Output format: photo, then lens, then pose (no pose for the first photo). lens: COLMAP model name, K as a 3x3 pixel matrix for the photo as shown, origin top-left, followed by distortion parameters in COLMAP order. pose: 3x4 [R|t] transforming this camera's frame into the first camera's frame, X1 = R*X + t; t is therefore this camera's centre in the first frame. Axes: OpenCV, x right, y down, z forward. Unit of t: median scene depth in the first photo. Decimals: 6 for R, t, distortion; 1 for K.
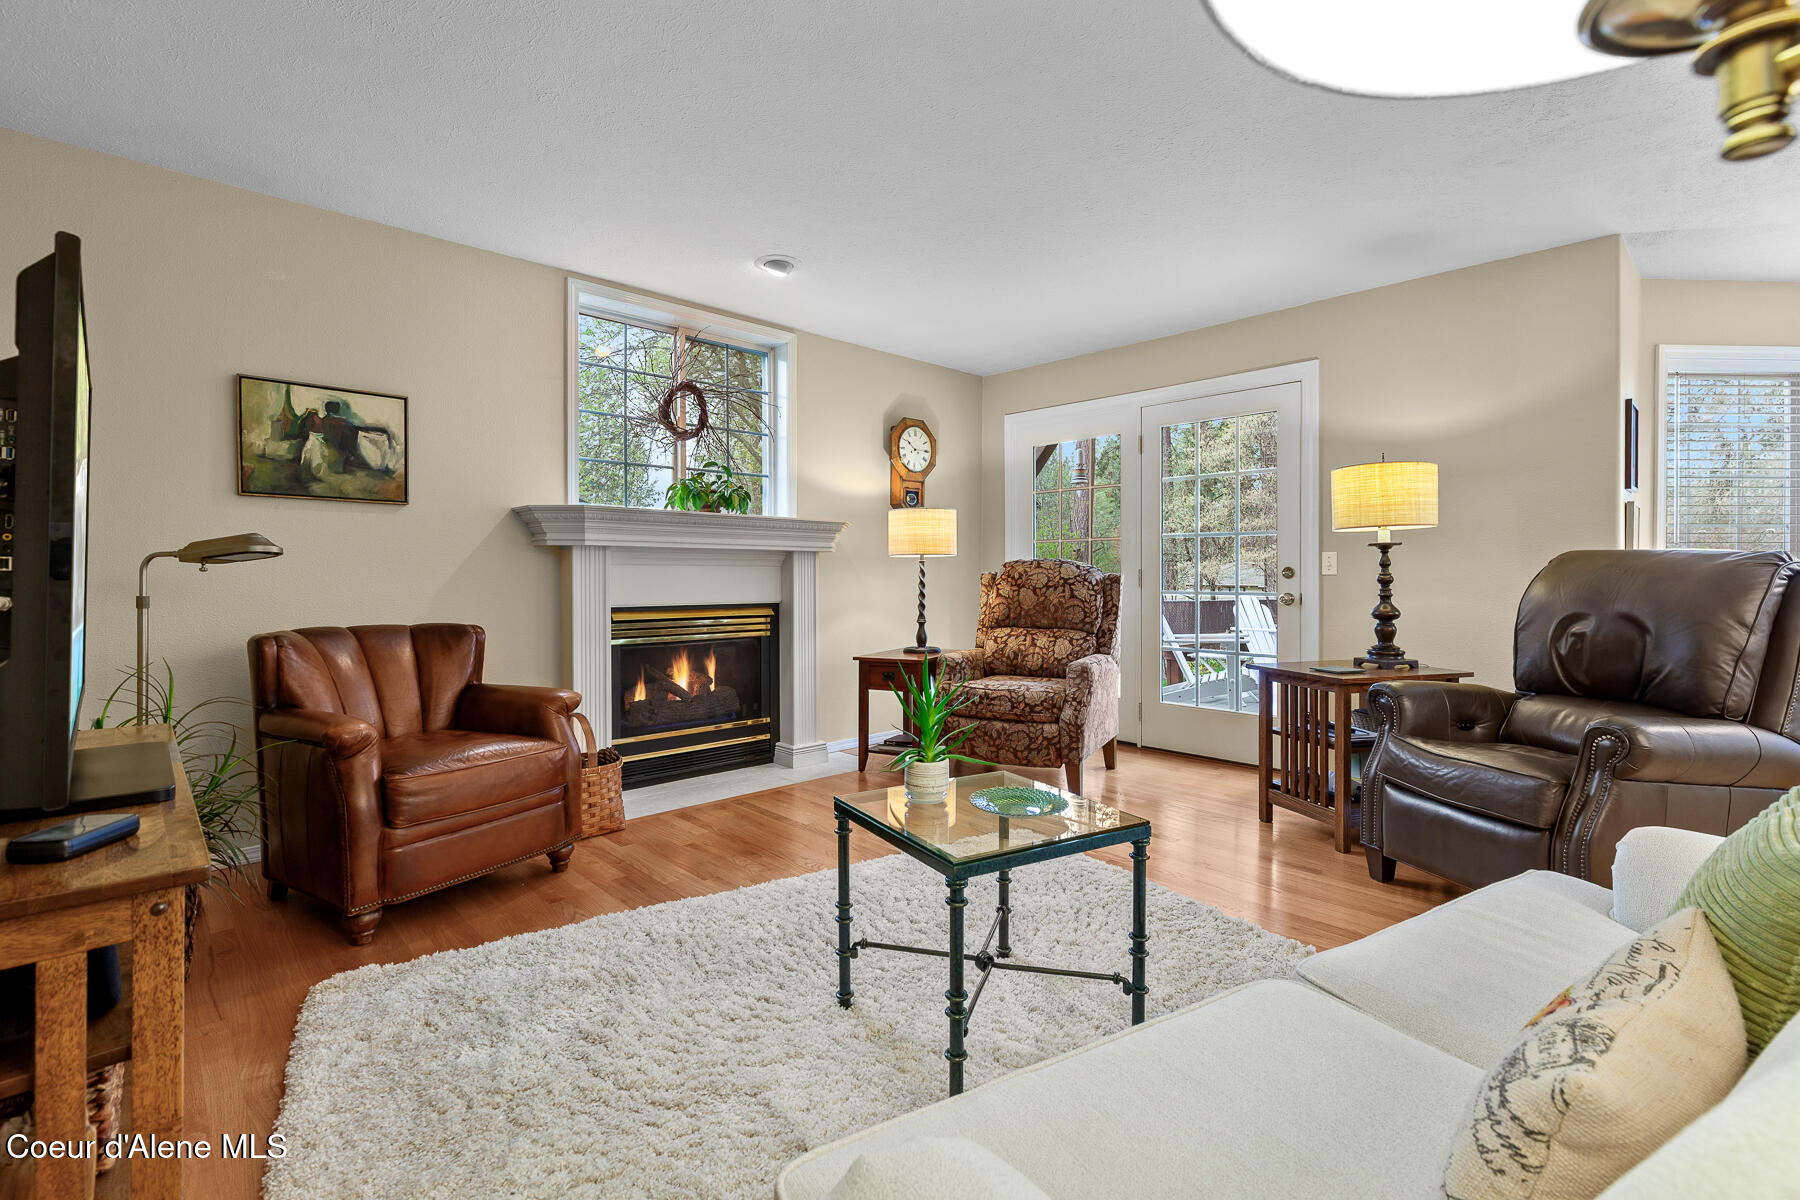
lens RADIAL K [[831.1, 0, 903.8], [0, 831.1, 576.6], [0, 0, 1]] dist [0.001530, -0.001097]
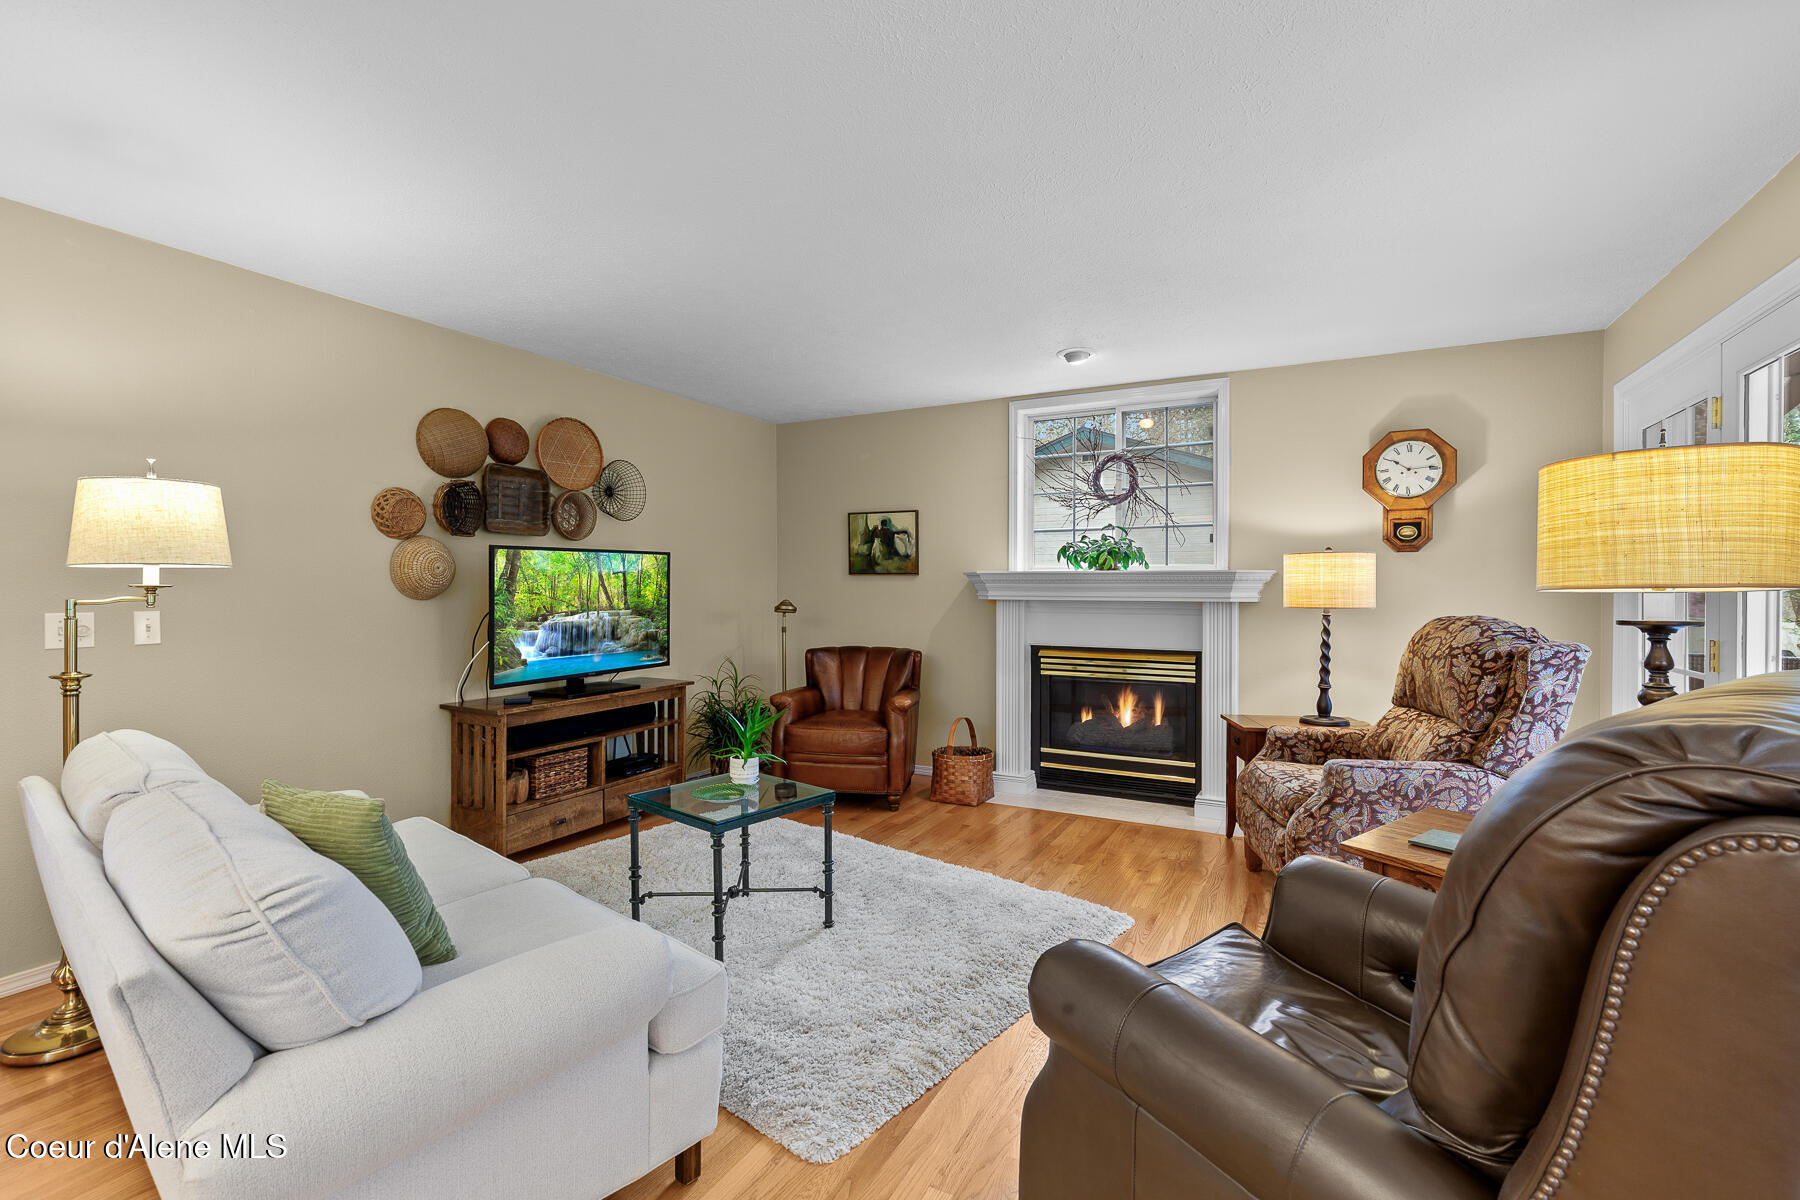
lens RADIAL K [[831.1, 0, 895.4], [0, 831.1, 592.3], [0, 0, 1]] dist [0.001530, -0.001097]
pose [[0.289622, 0.006324, -0.957120, 0.978322], [-0.004020, 0.999977, 0.005391, -0.061968], [0.957133, 0.002286, 0.289641, 0.487199]]
